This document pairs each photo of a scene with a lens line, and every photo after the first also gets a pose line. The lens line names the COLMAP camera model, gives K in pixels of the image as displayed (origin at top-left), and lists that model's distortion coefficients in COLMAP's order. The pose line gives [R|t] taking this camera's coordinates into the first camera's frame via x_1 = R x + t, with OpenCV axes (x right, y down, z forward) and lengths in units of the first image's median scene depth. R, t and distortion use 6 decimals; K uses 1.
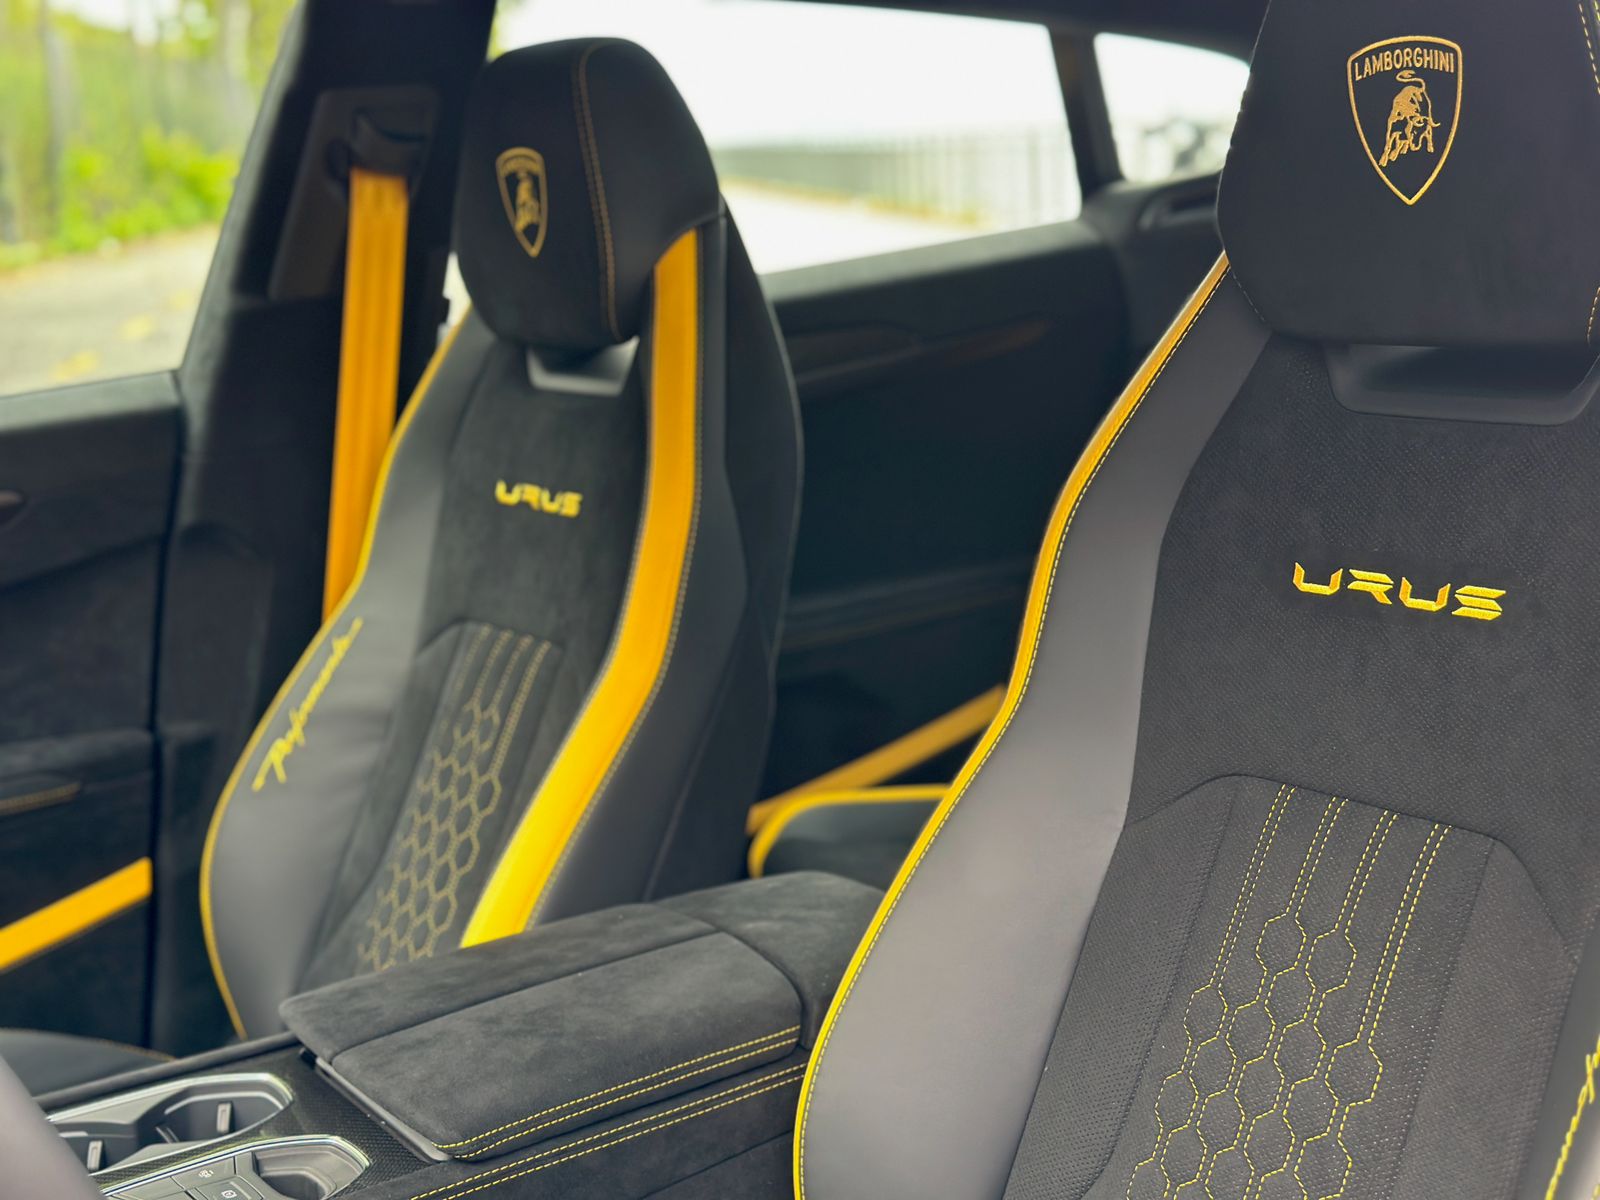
lens RADIAL K [[2241.4, 0, 784.4], [0, 2241.4, 613.3], [0, 0, 1]] dist [0.134366, 0.000000]
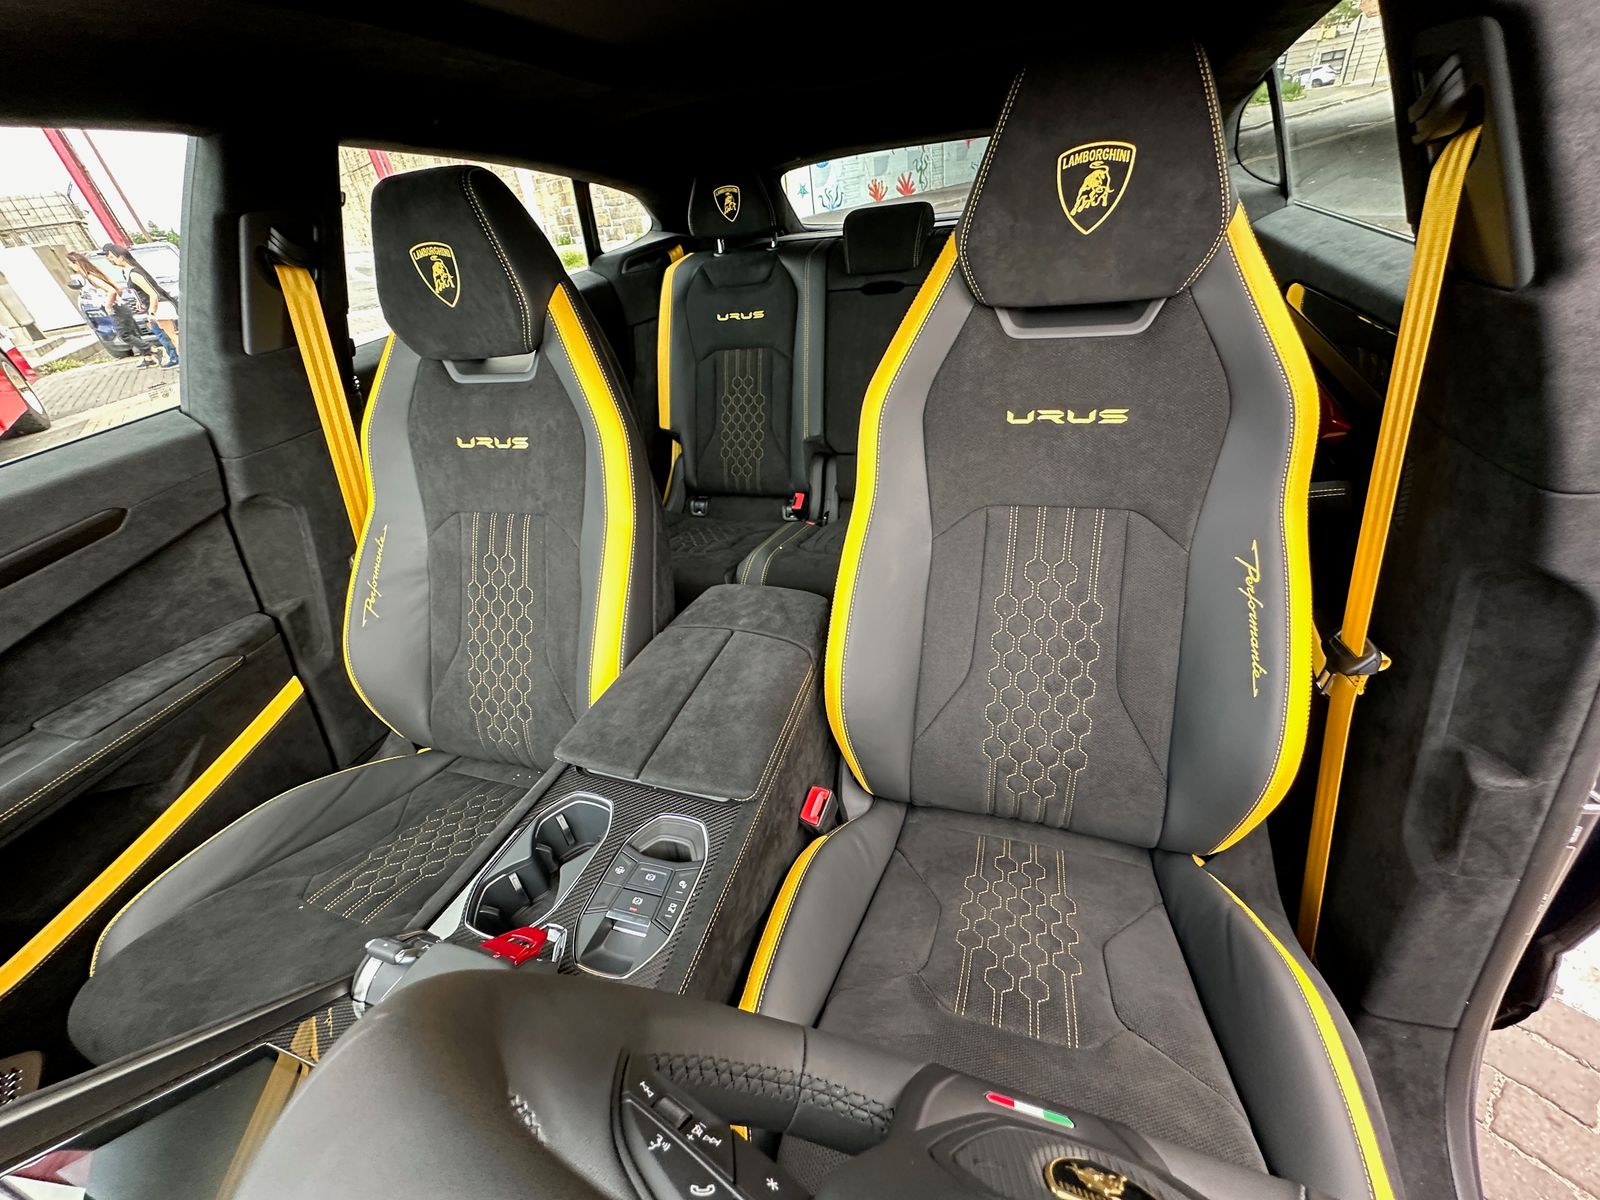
lens RADIAL K [[641.6, 0, 807.6], [0, 641.6, 599.0], [0, 0, 1]] dist [0.002524, -0.000223]
pose [[0.786717, -0.337190, 0.517088, -0.266152], [0.170161, 0.923642, 0.343411, -0.082977], [-0.593398, -0.182179, 0.784021, 0.446797]]
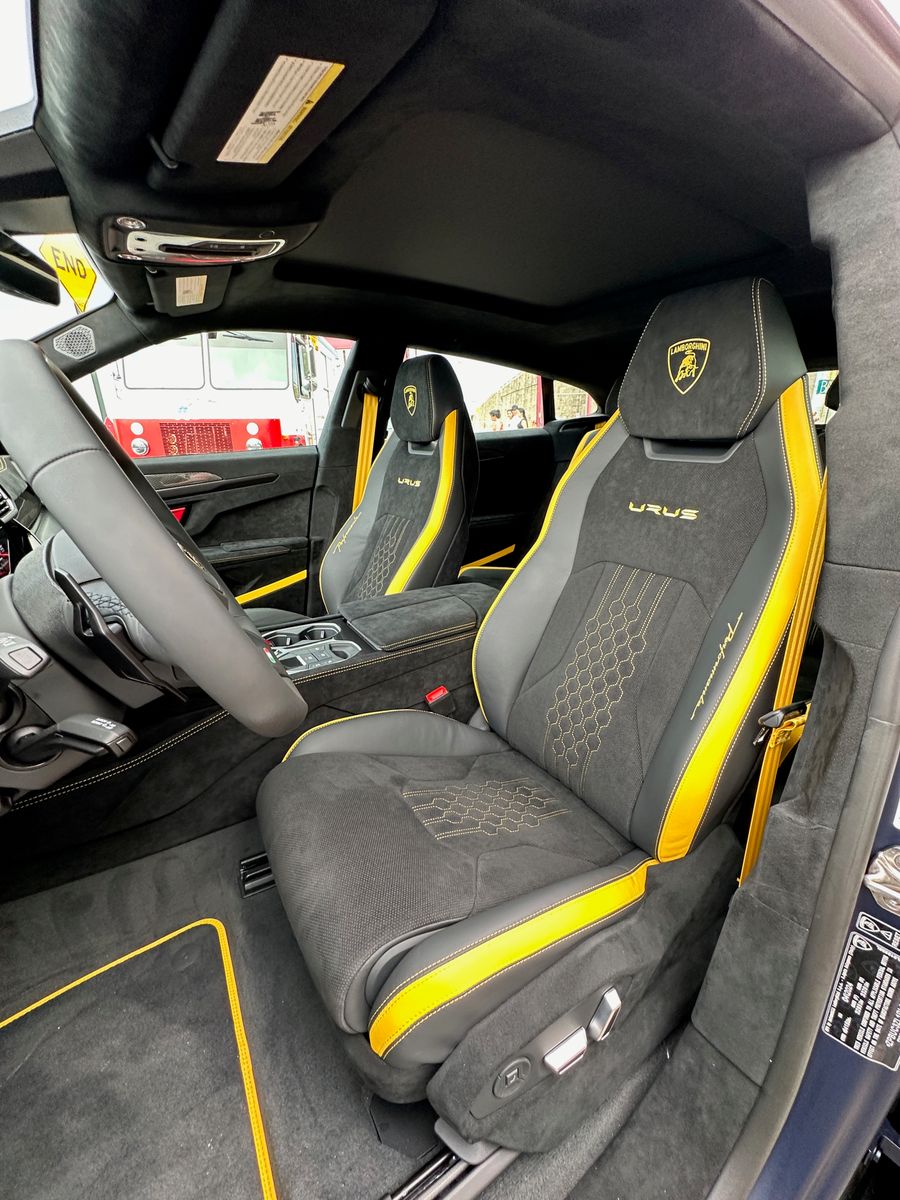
lens RADIAL K [[481.2, 0, 453.3], [0, 481.2, 598.3], [0, 0, 1]] dist [0.002524, -0.000223]
pose [[0.997519, 0.067842, 0.018774, -0.042153], [-0.069738, 0.988716, 0.132576, 0.035897], [-0.009568, -0.133557, 0.990995, 0.184952]]
